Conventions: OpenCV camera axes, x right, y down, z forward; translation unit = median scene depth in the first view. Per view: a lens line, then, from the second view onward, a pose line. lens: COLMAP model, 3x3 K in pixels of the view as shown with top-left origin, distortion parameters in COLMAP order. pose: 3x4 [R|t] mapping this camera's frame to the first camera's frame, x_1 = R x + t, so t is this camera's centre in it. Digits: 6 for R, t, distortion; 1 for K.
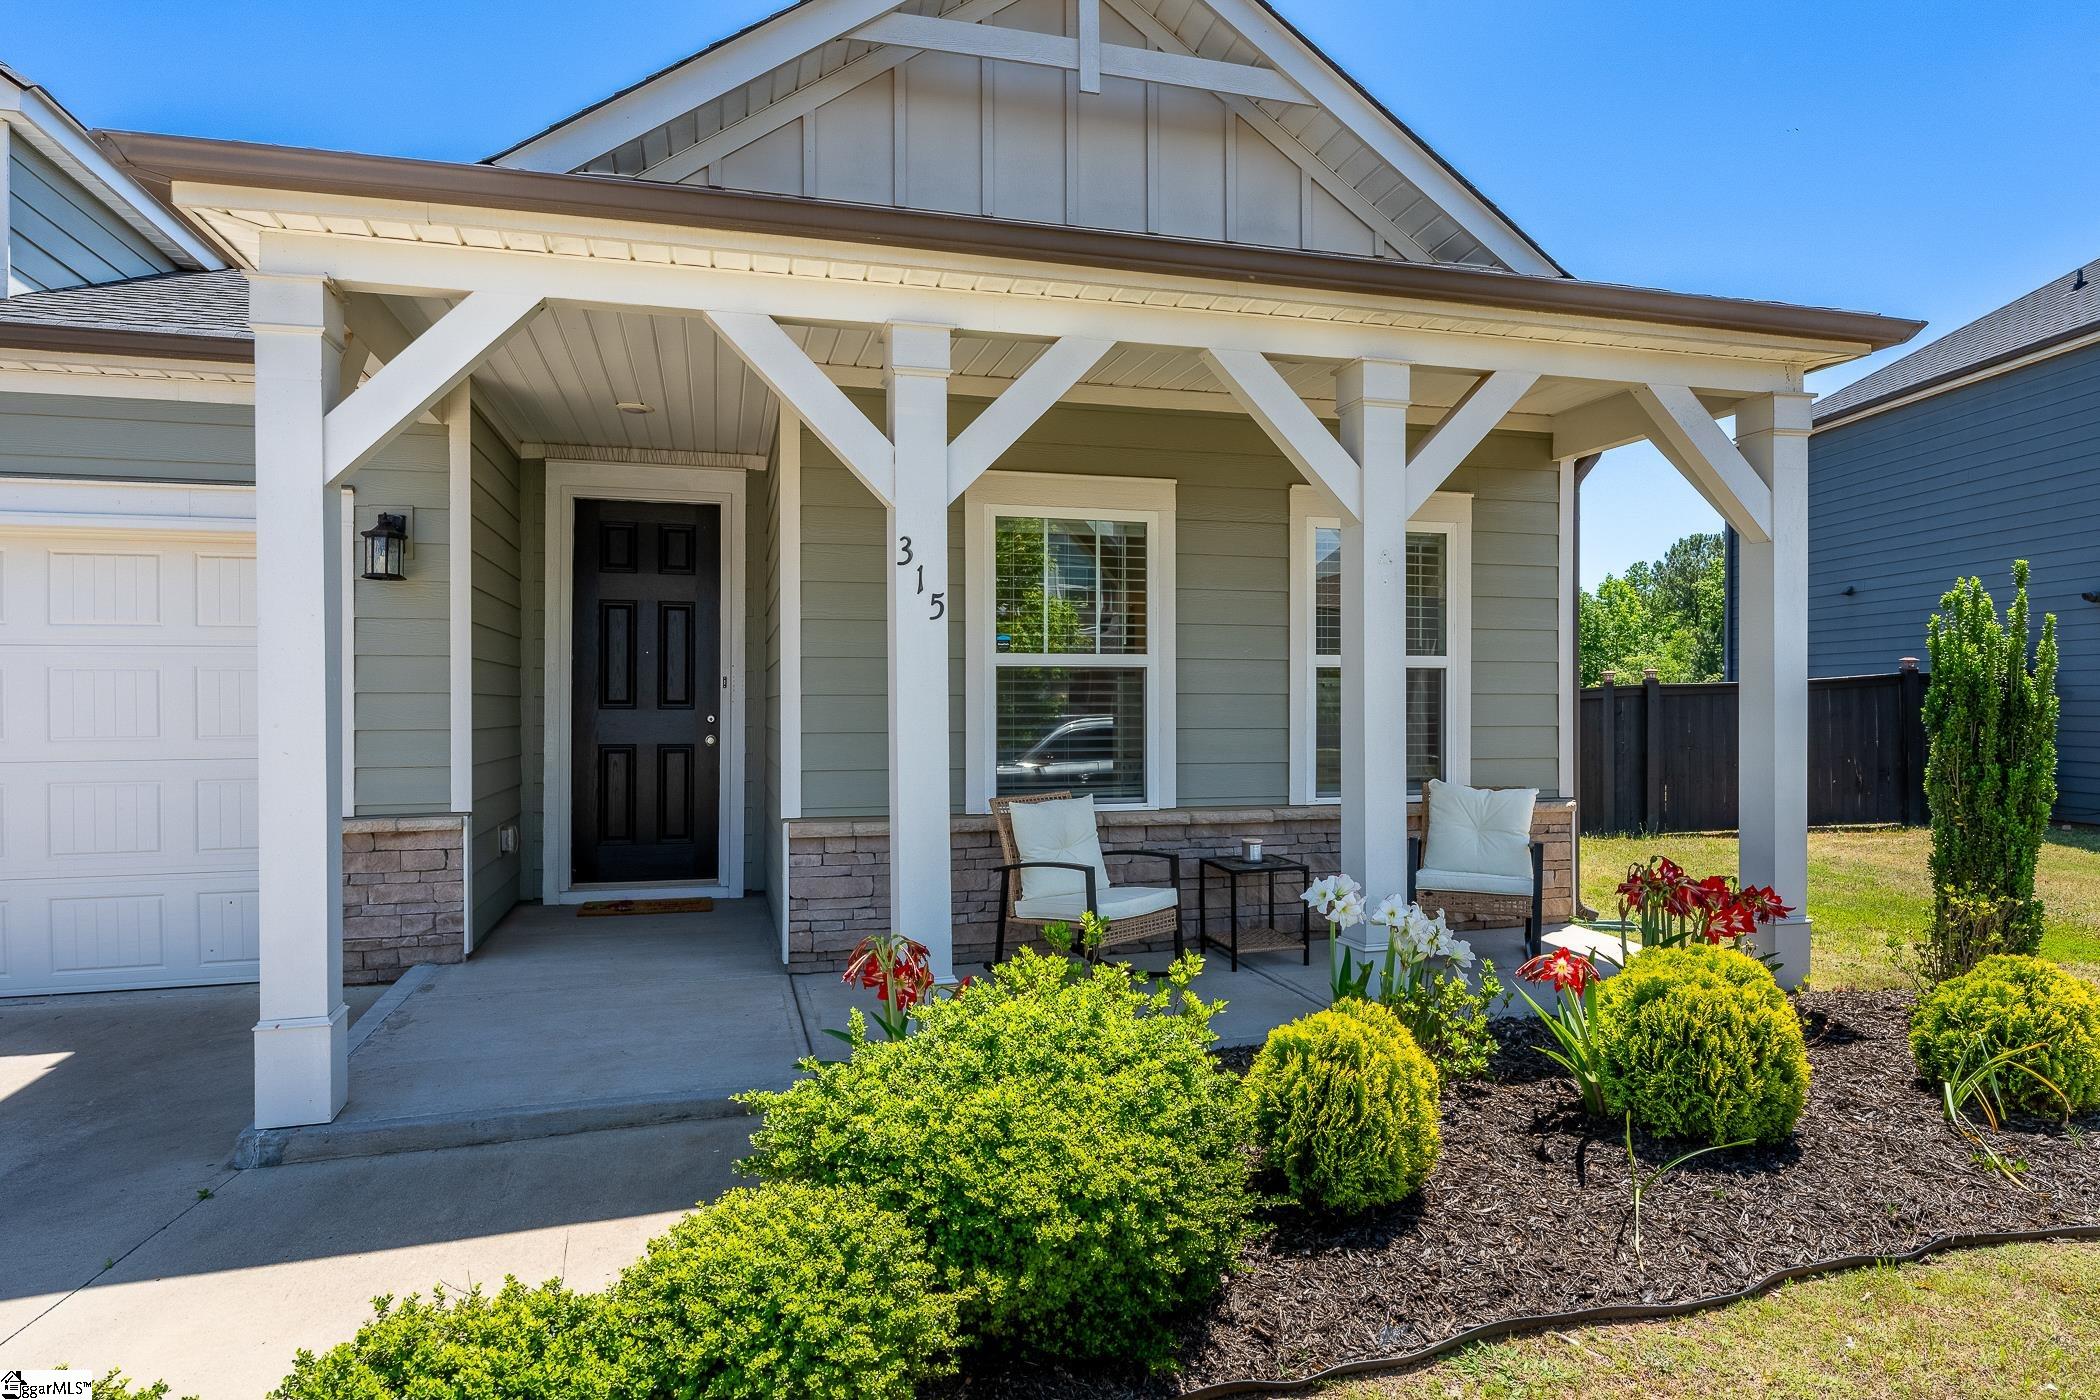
lens RADIAL K [[1217.9, 0, 1051.6], [0, 1217.9, 692.8], [0, 0, 1]] dist [-0.007029, -0.000499]
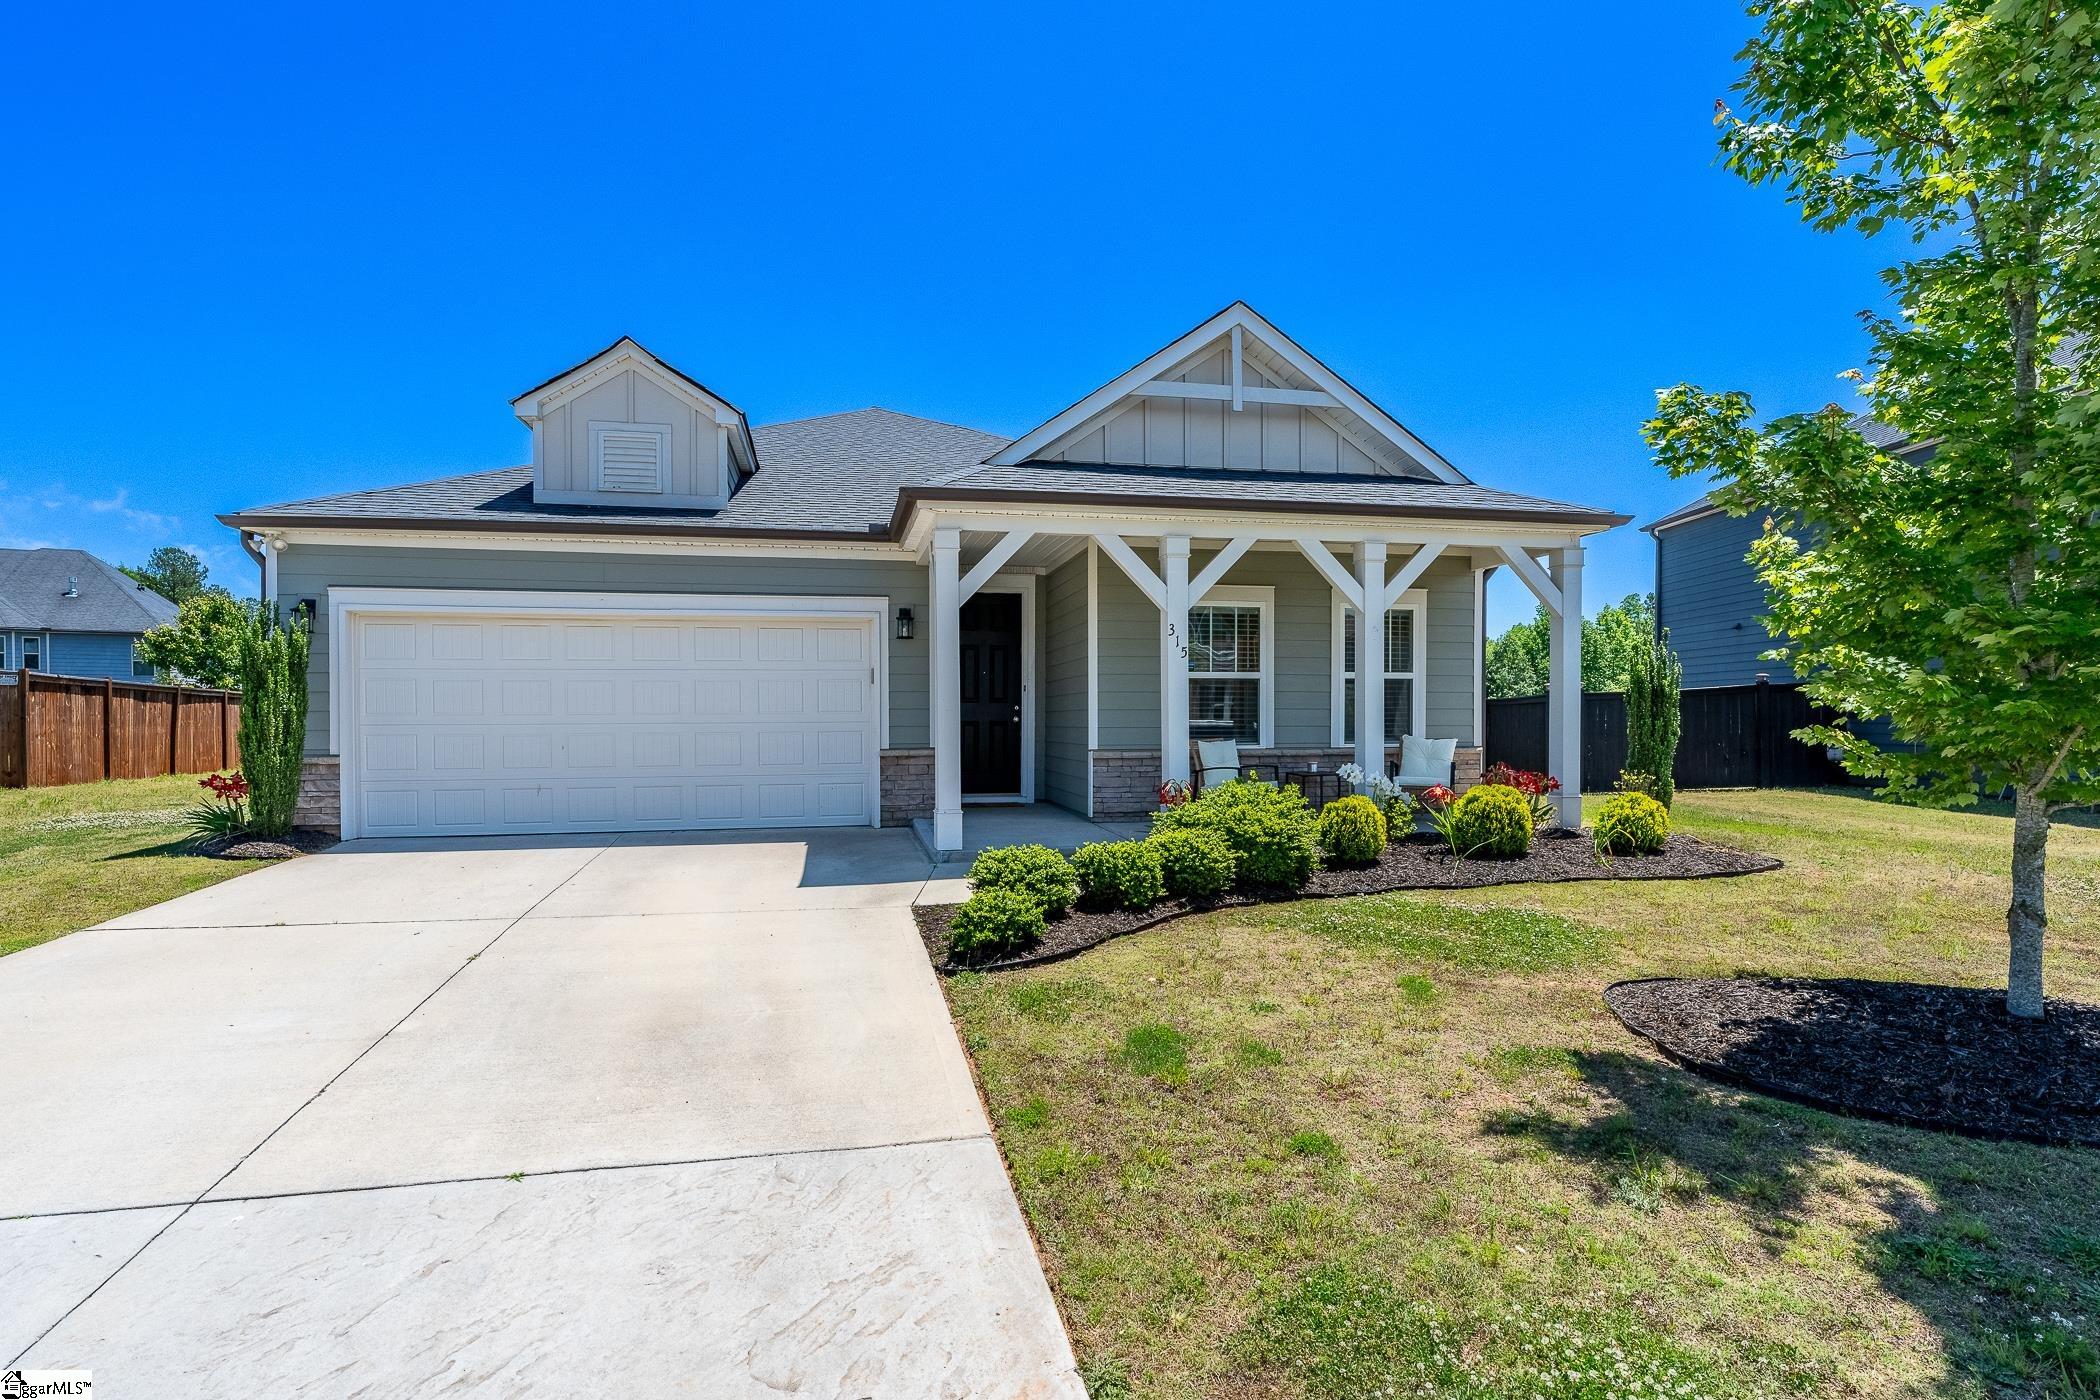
lens RADIAL K [[1012.4, 0, 1047.1], [0, 1012.4, 720.9], [0, 0, 1]] dist [0.003537, 0.000187]
pose [[0.997010, -0.000022, -0.077269, -0.156803], [0.001054, 0.999911, 0.013324, 0.028972], [0.077262, -0.013365, 0.996921, -0.774698]]
